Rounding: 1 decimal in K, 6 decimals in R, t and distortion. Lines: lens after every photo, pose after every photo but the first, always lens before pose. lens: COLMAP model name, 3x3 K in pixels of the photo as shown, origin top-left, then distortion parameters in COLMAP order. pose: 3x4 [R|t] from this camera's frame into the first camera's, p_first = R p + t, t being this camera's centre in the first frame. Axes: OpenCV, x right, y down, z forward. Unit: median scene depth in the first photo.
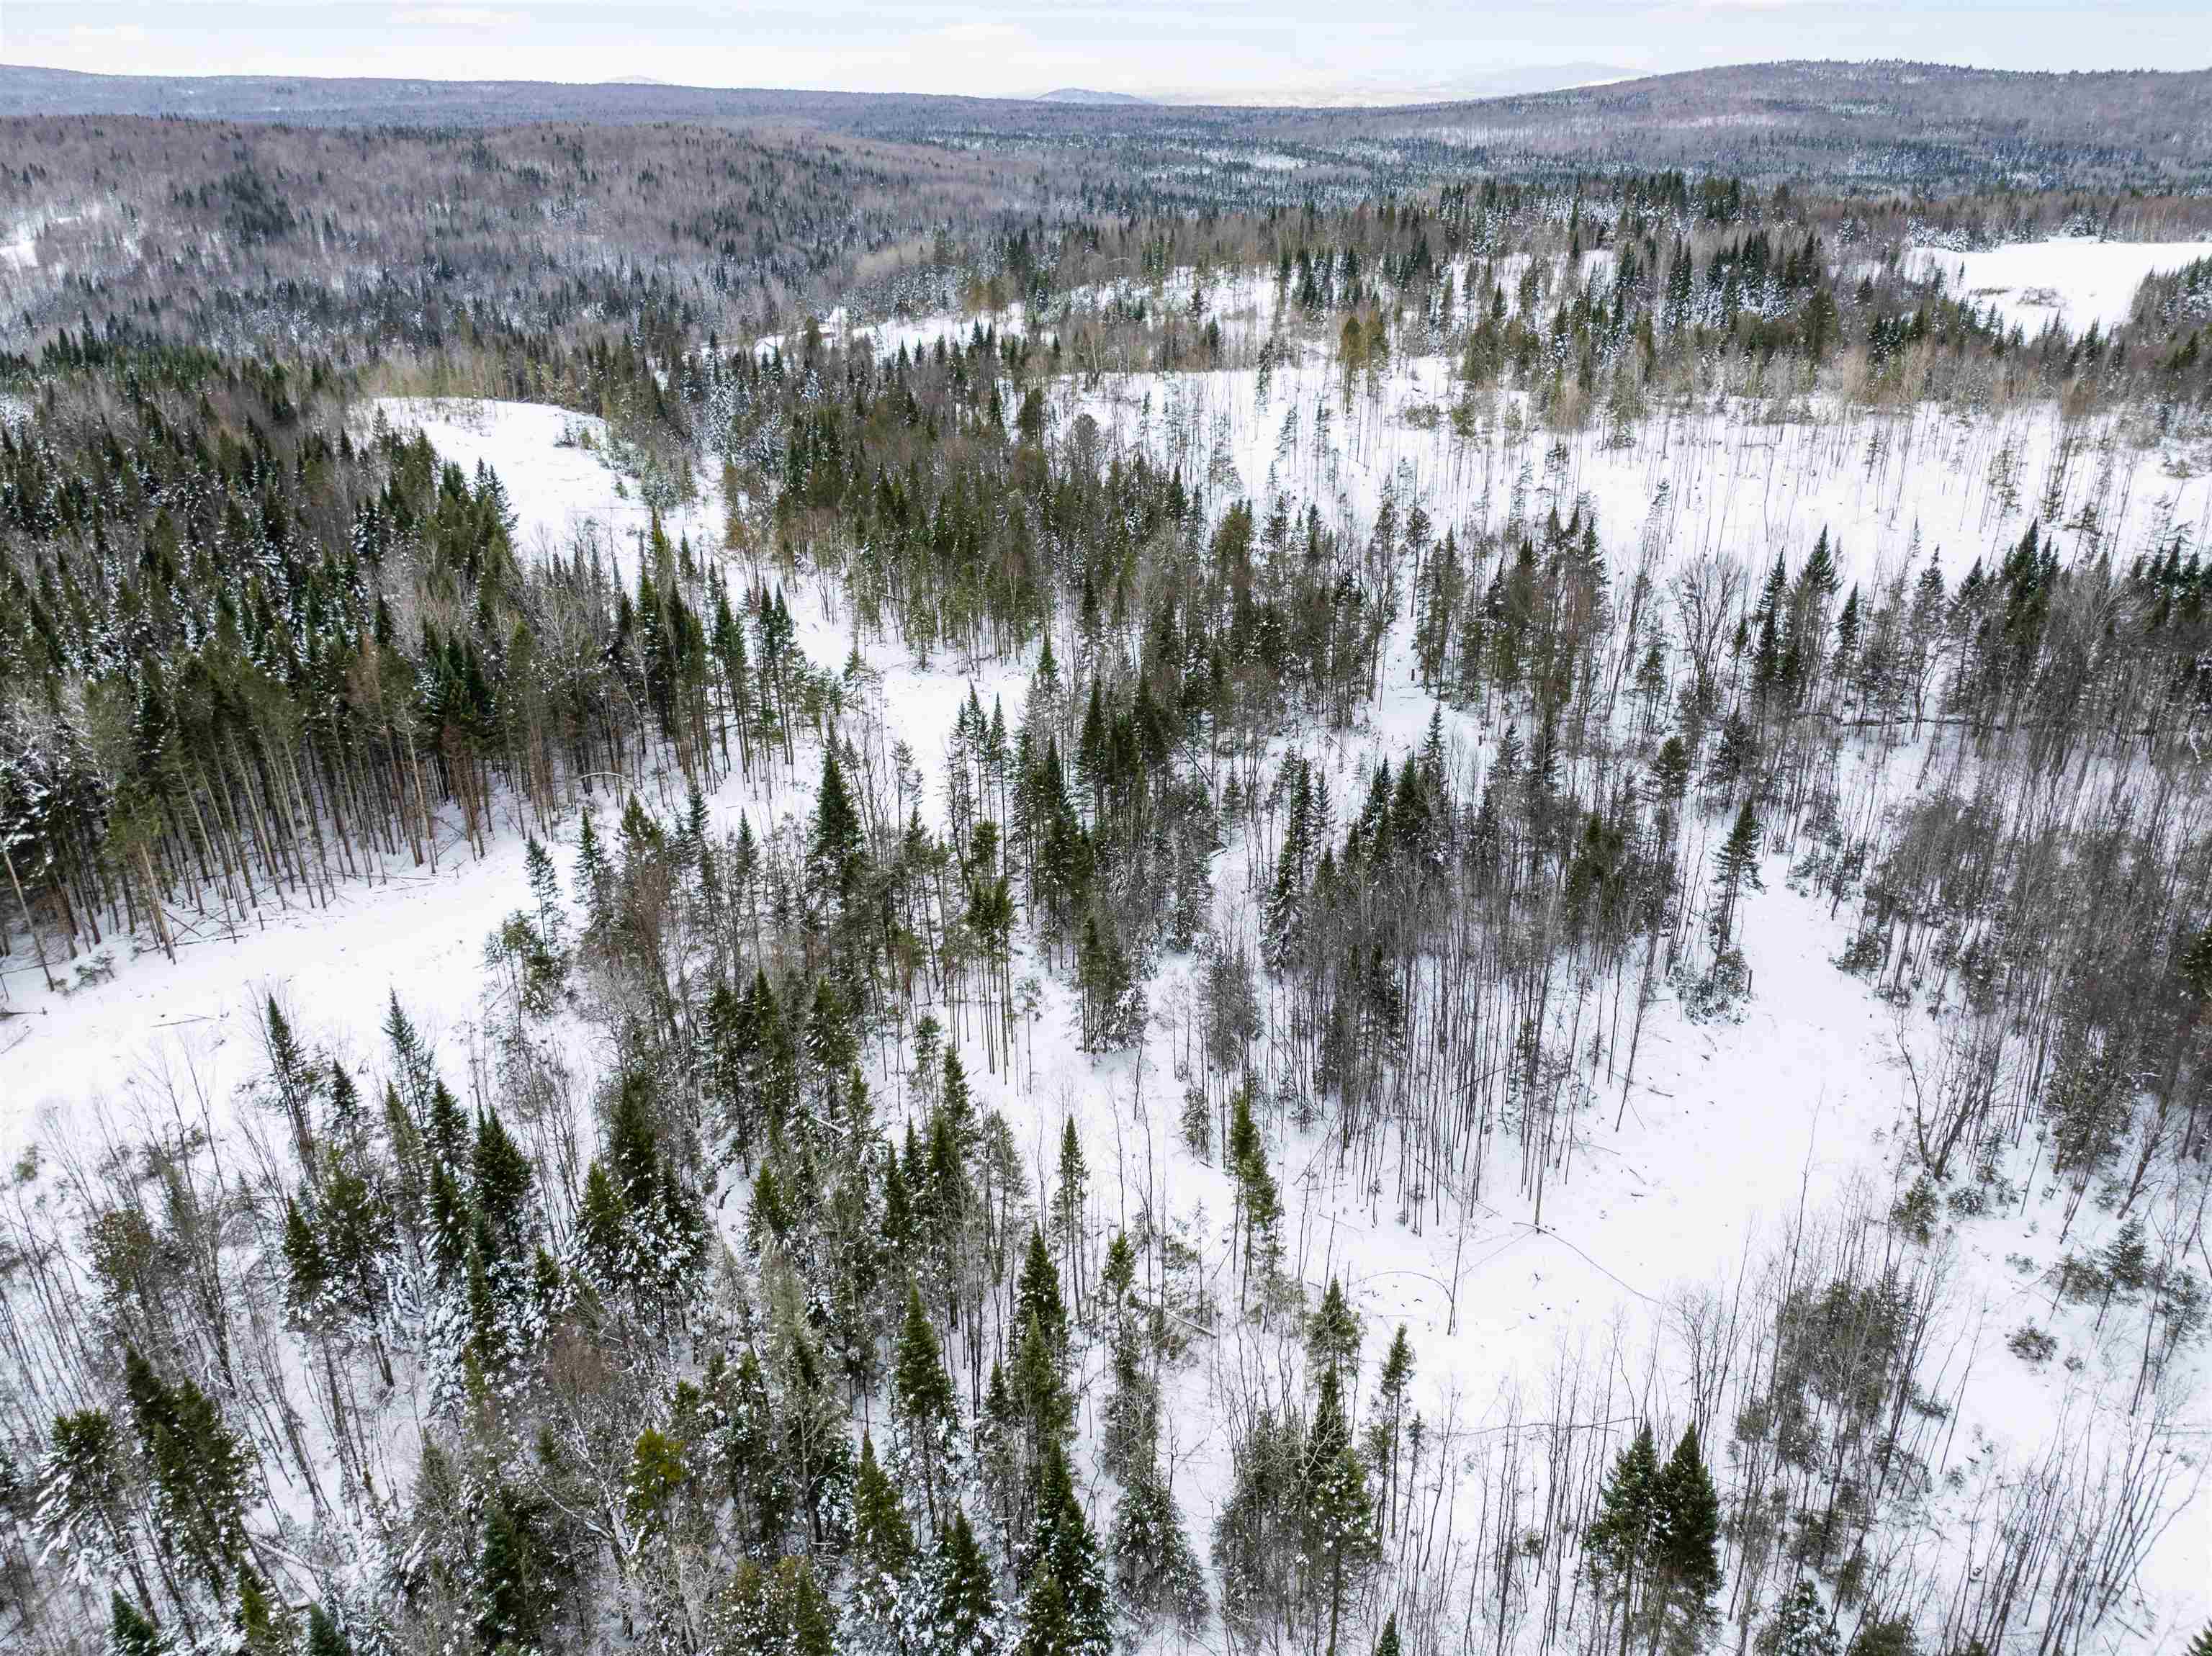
lens RADIAL K [[1557.7, 0, 1106.0], [0, 1557.7, 828.0], [0, 0, 1]] dist [-0.004177, 0.005202]
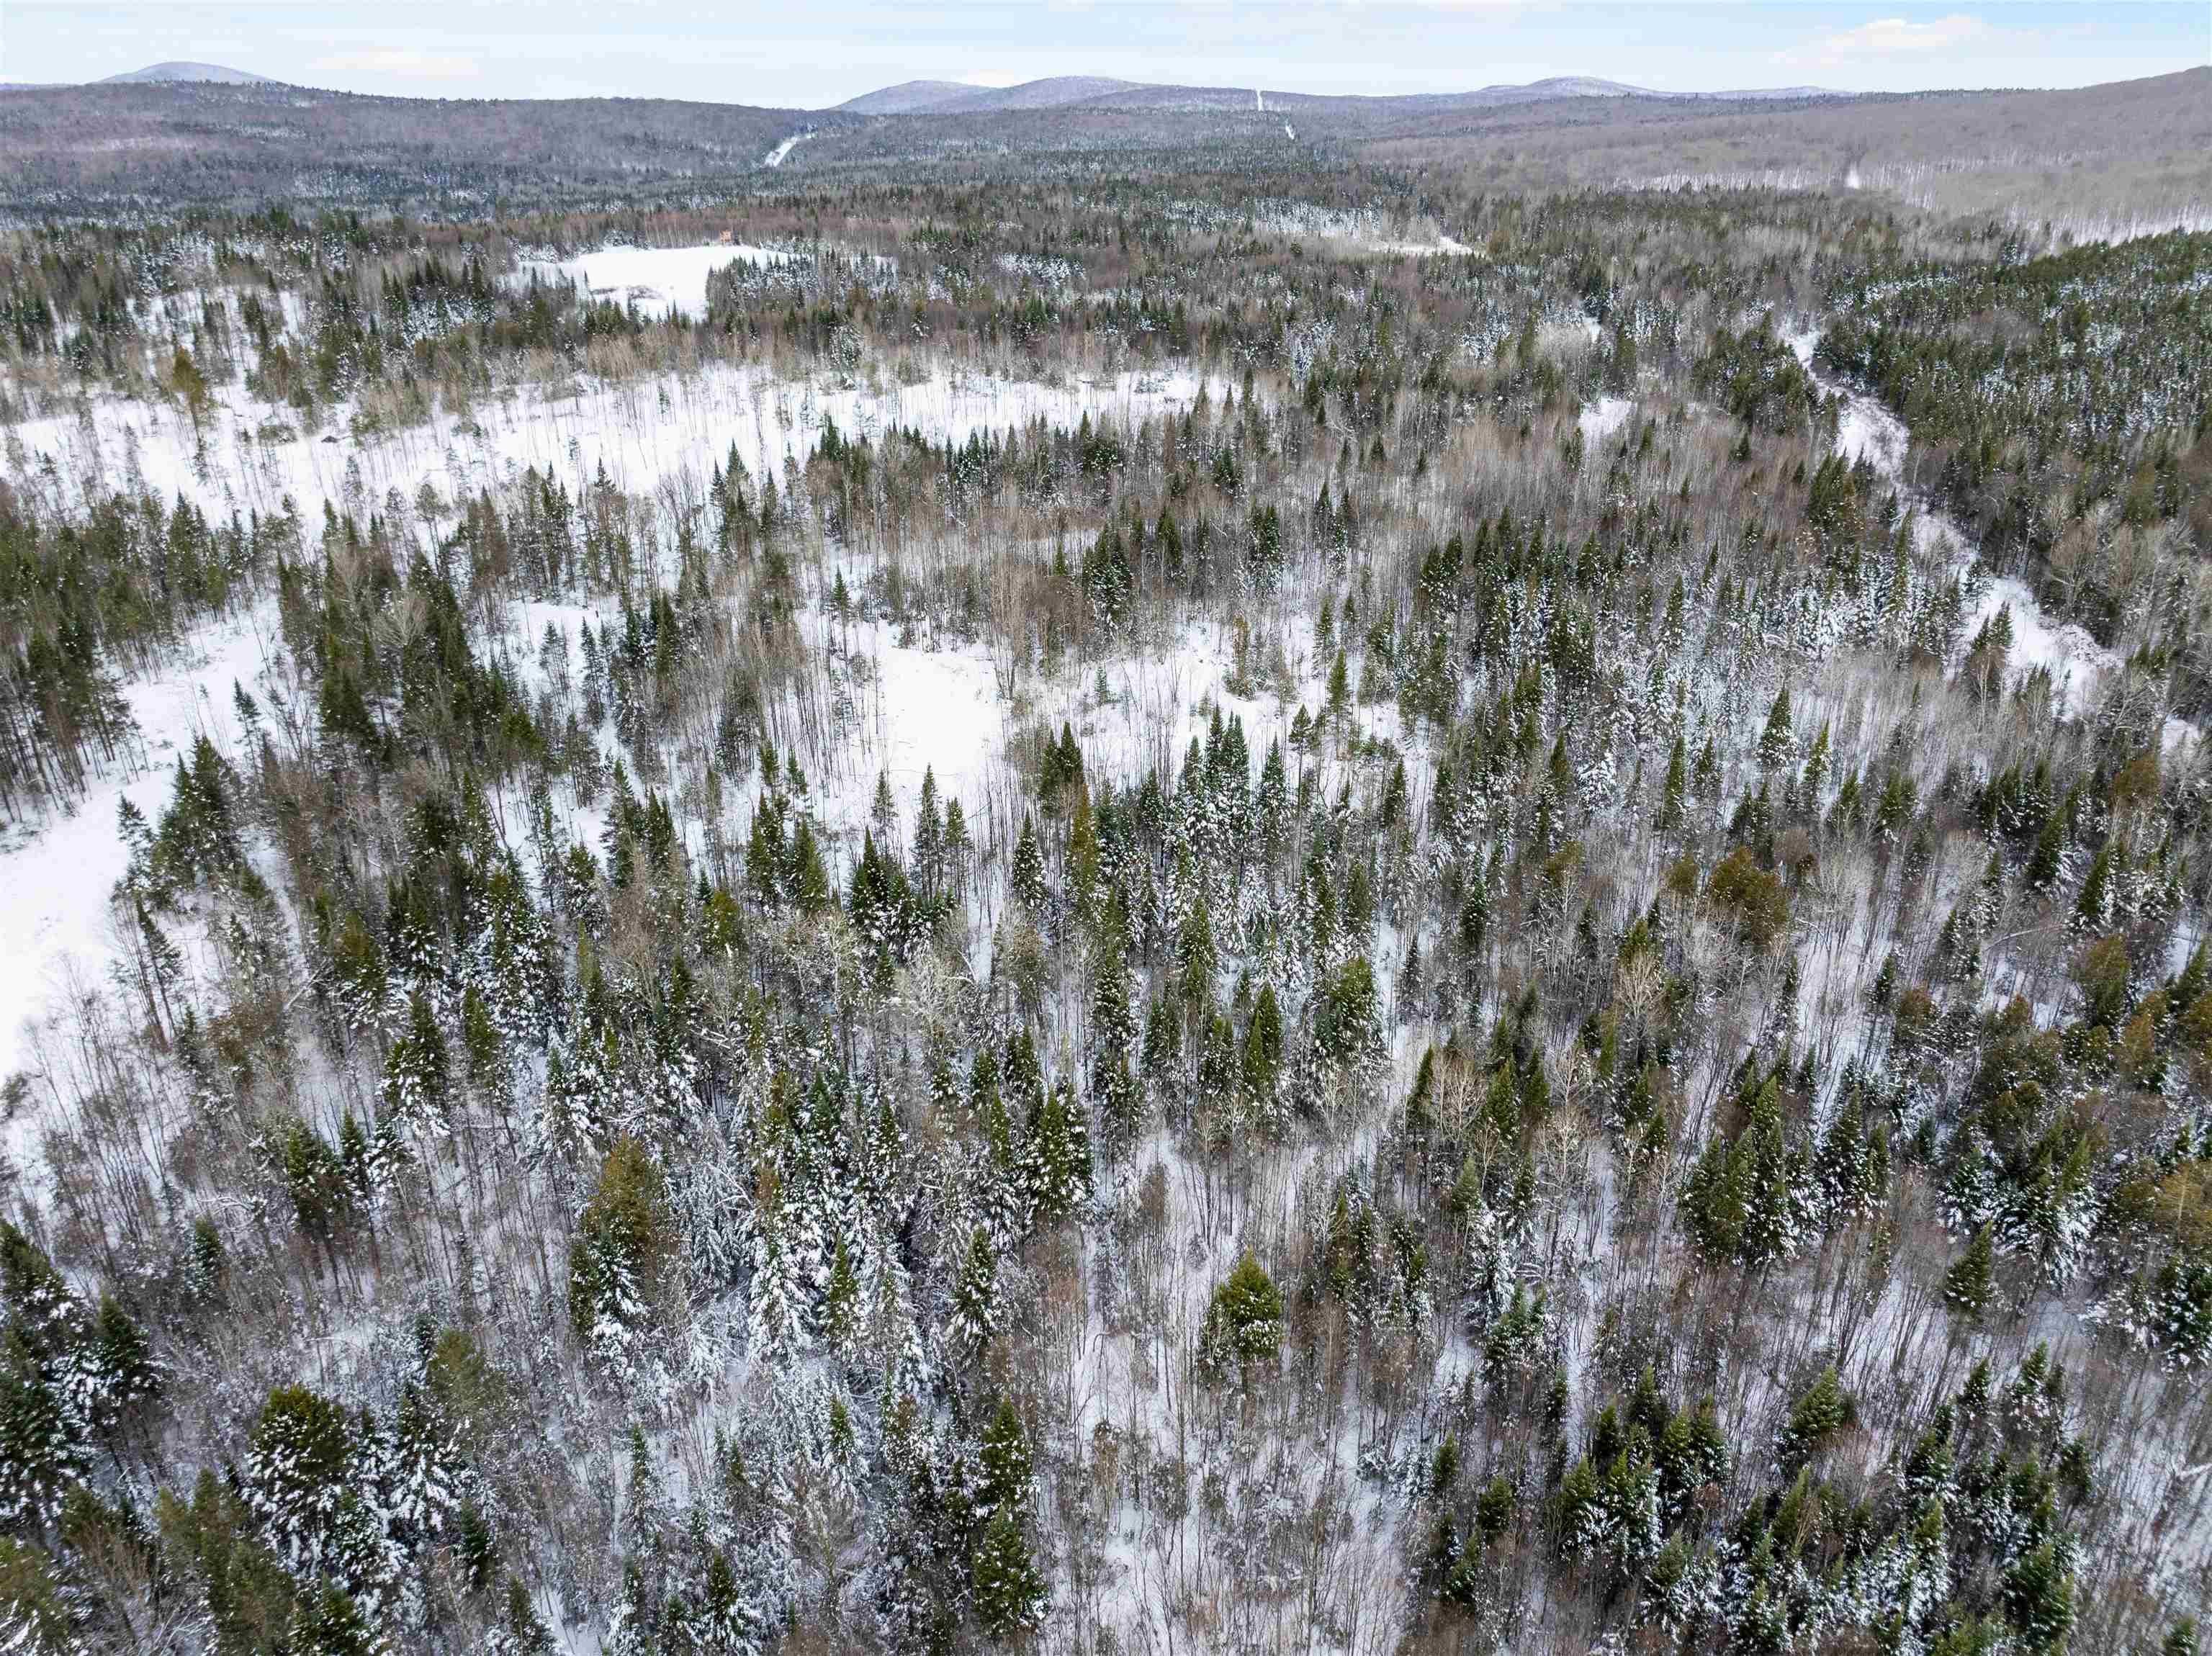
lens RADIAL K [[1557.7, 0, 1106.0], [0, 1557.7, 828.0], [0, 0, 1]] dist [-0.004177, 0.005202]
pose [[0.609899, -0.324940, 0.722799, -0.284855], [0.329038, 0.933571, 0.142051, 0.037973], [-0.720942, 0.151191, 0.676301, -0.145469]]
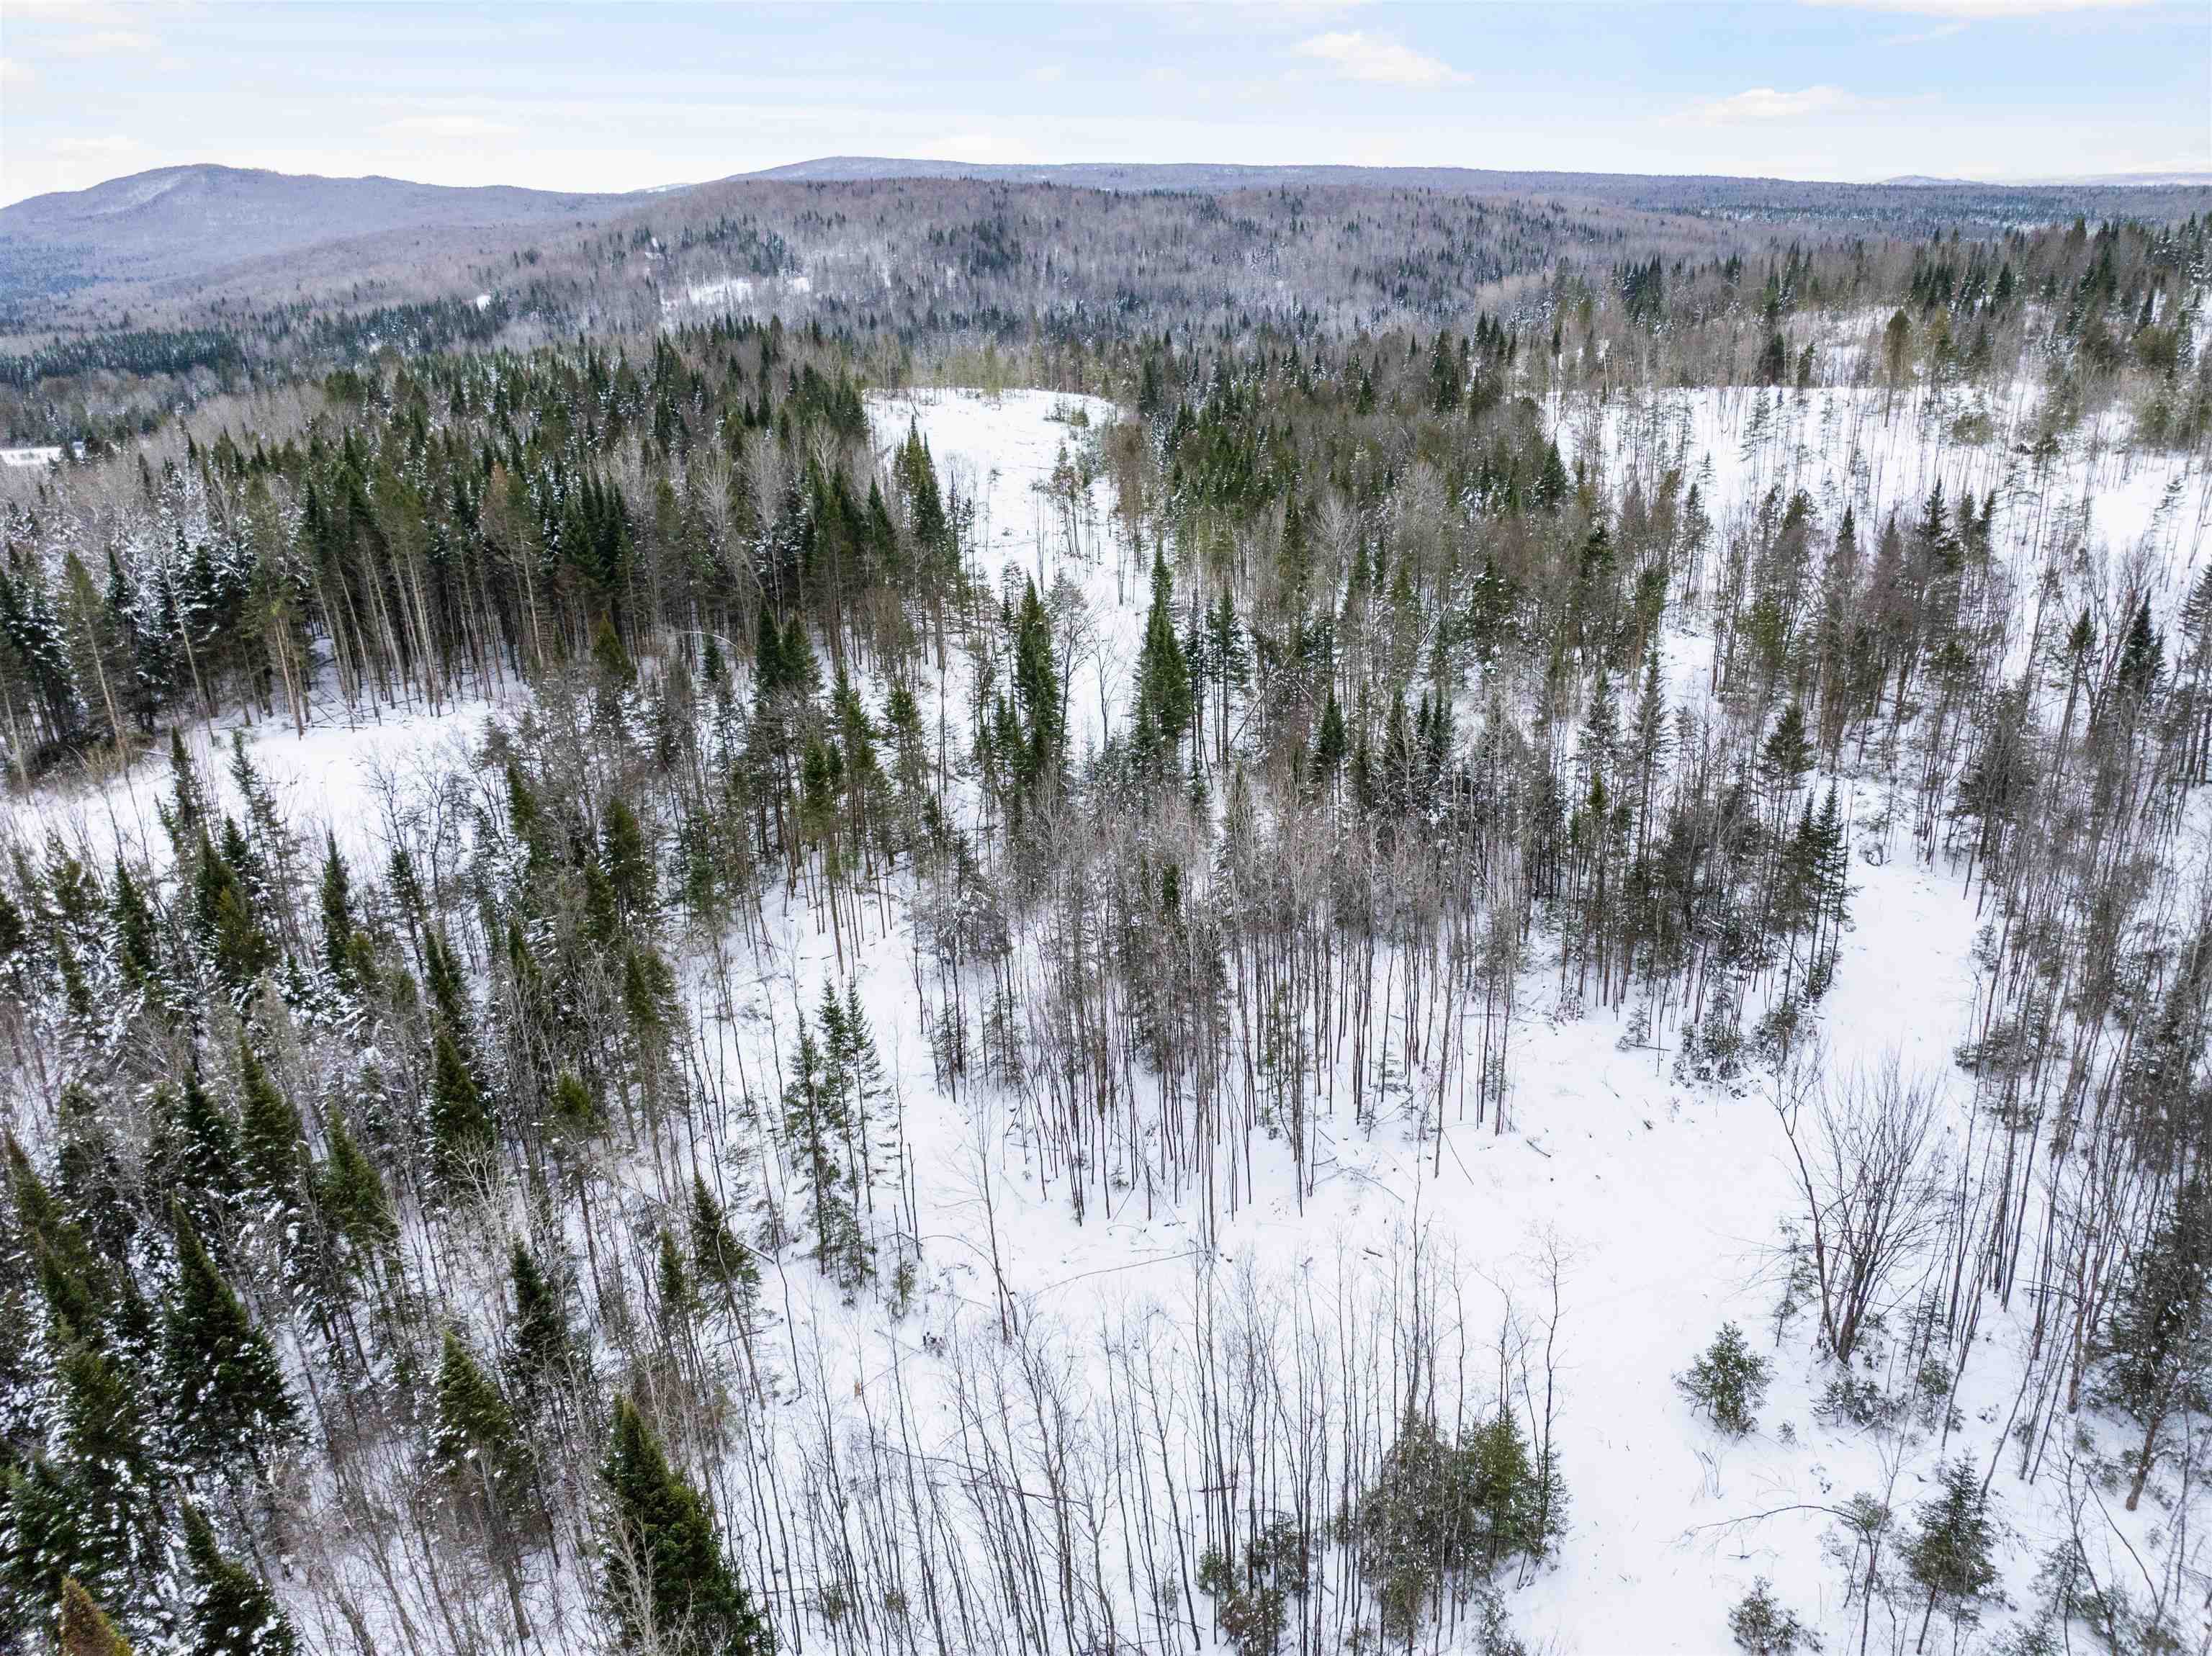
lens RADIAL K [[1557.7, 0, 1106.0], [0, 1557.7, 828.0], [0, 0, 1]] dist [-0.004177, 0.005202]
pose [[0.899244, 0.156841, -0.408364, 0.142514], [-0.173947, 0.984743, -0.004832, 0.020077], [0.401376, 0.075379, 0.912806, 0.082163]]
